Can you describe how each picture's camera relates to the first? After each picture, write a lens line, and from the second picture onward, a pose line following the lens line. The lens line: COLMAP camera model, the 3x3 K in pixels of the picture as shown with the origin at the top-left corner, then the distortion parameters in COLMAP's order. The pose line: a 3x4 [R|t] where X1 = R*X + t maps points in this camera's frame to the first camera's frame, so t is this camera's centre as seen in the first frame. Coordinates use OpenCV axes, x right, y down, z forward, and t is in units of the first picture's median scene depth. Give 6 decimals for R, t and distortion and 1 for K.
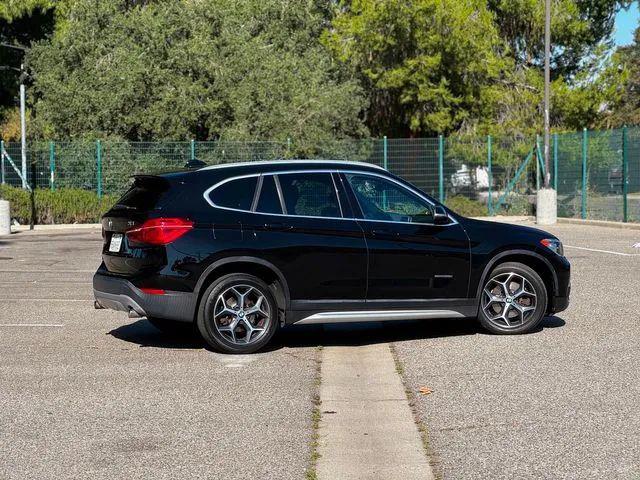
lens RADIAL K [[1424.3, 0, 308.7], [0, 1424.3, 239.2], [0, 0, 1]] dist [-0.101571, 3.357066]
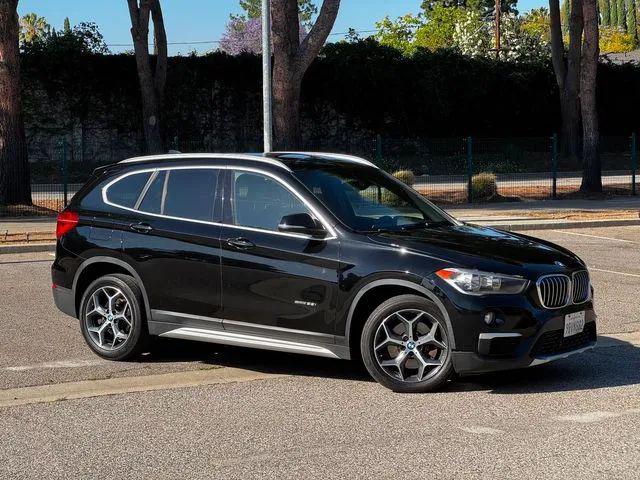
lens RADIAL K [[1424.3, 0, 308.7], [0, 1424.3, 239.2], [0, 0, 1]] dist [-0.101571, 3.357066]
pose [[0.507553, 0.072156, -0.858594, 0.261436], [-0.036611, 0.997393, 0.062178, -0.019870], [0.860842, -0.000125, 0.508872, 0.200710]]
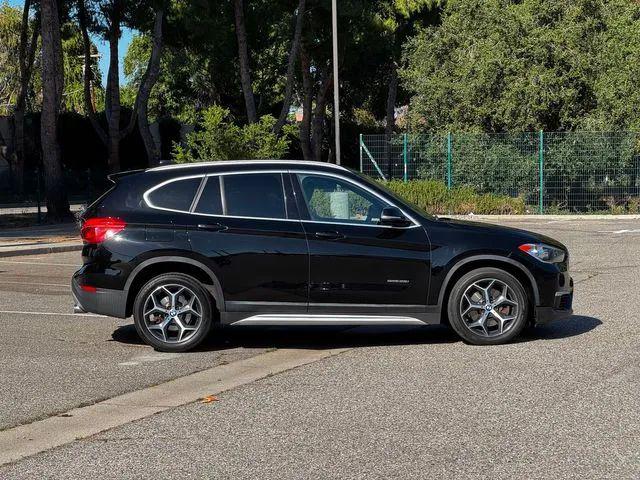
lens RADIAL K [[1424.3, 0, 308.7], [0, 1424.3, 239.2], [0, 0, 1]] dist [-0.101571, 3.357066]
pose [[0.927621, 0.016645, -0.373153, 0.133118], [-0.013137, 0.999842, 0.011942, -0.004291], [0.373293, -0.006175, 0.927693, 0.030381]]
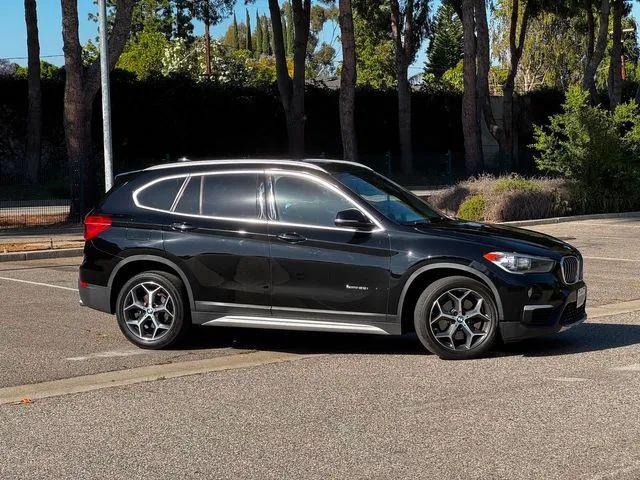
lens RADIAL K [[1424.3, 0, 308.7], [0, 1424.3, 239.2], [0, 0, 1]] dist [-0.101571, 3.357066]
pose [[0.702283, 0.043081, -0.710593, 0.242750], [-0.023910, 0.999032, 0.036937, -0.012782], [0.711496, -0.008950, 0.702633, 0.112962]]
